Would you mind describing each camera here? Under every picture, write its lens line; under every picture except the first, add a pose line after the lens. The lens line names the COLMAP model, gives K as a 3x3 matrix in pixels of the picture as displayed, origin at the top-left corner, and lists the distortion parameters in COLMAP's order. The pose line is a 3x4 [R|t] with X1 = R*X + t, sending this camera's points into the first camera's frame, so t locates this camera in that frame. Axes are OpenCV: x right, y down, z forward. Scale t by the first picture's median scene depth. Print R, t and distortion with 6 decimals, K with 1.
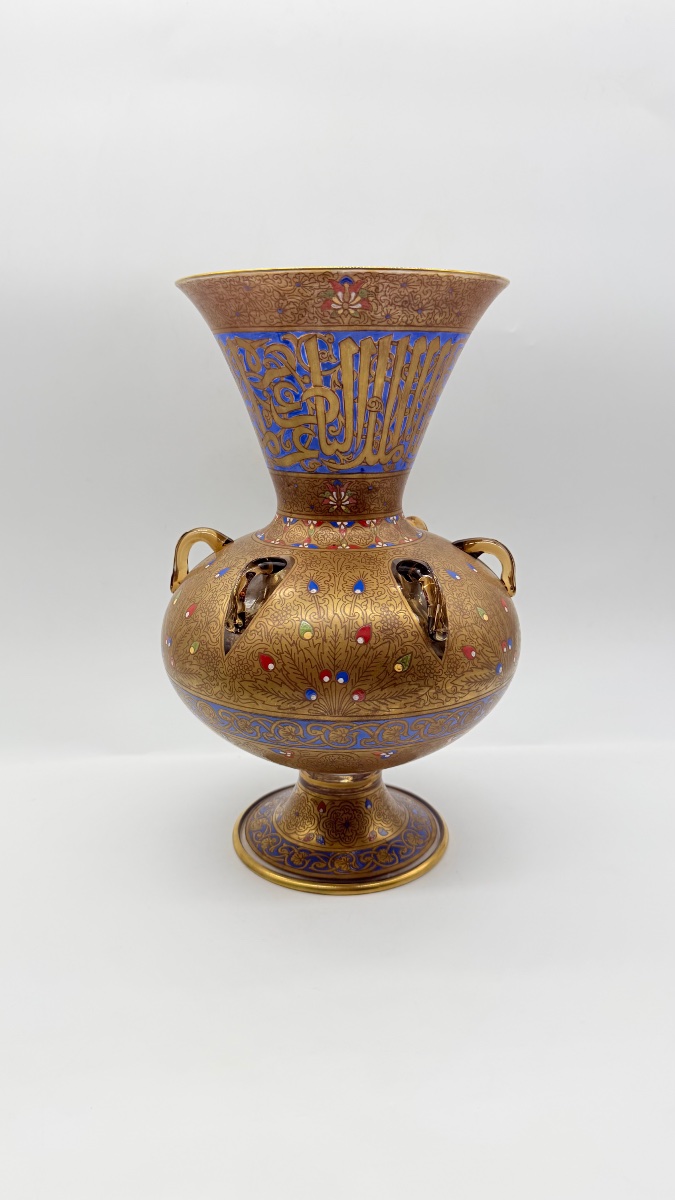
lens RADIAL K [[845.9, 0, 334.6], [0, 845.9, 600.3], [0, 0, 1]] dist [0.154425, -0.376993]
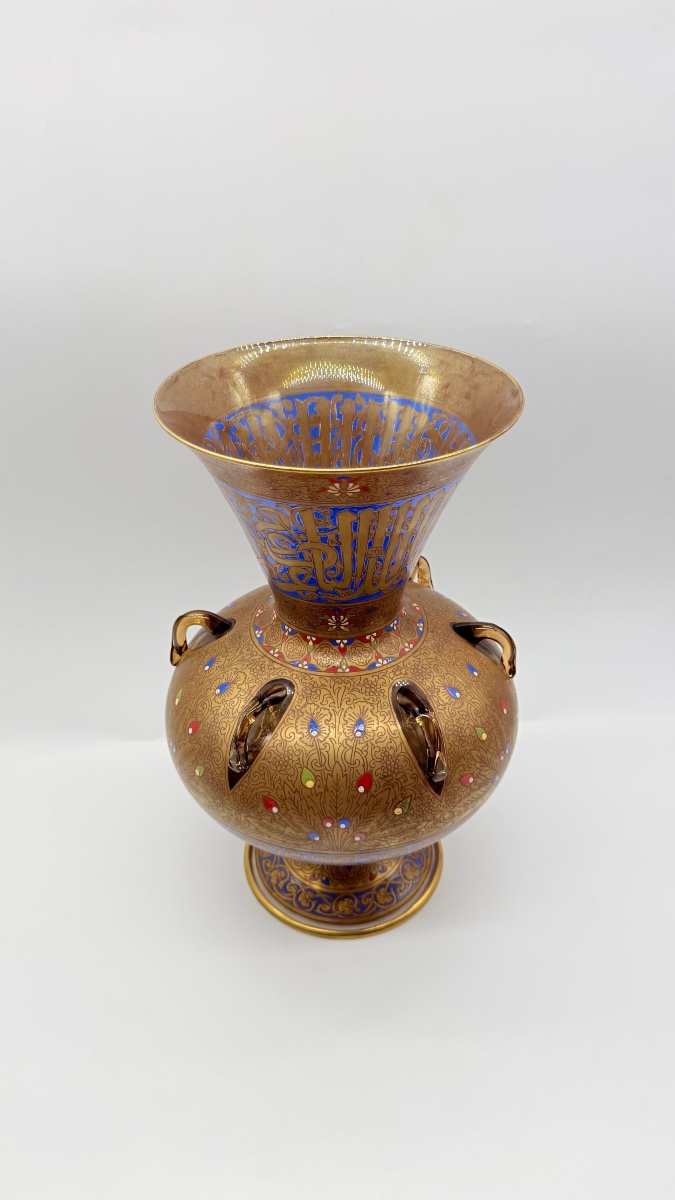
lens RADIAL K [[845.9, 0, 334.6], [0, 845.9, 600.3], [0, 0, 1]] dist [0.154425, -0.376993]
pose [[0.999883, -0.015275, -0.000924, 0.002480], [0.014808, 0.950581, 0.310123, -0.462998], [-0.003859, -0.310101, 0.950696, 0.084193]]
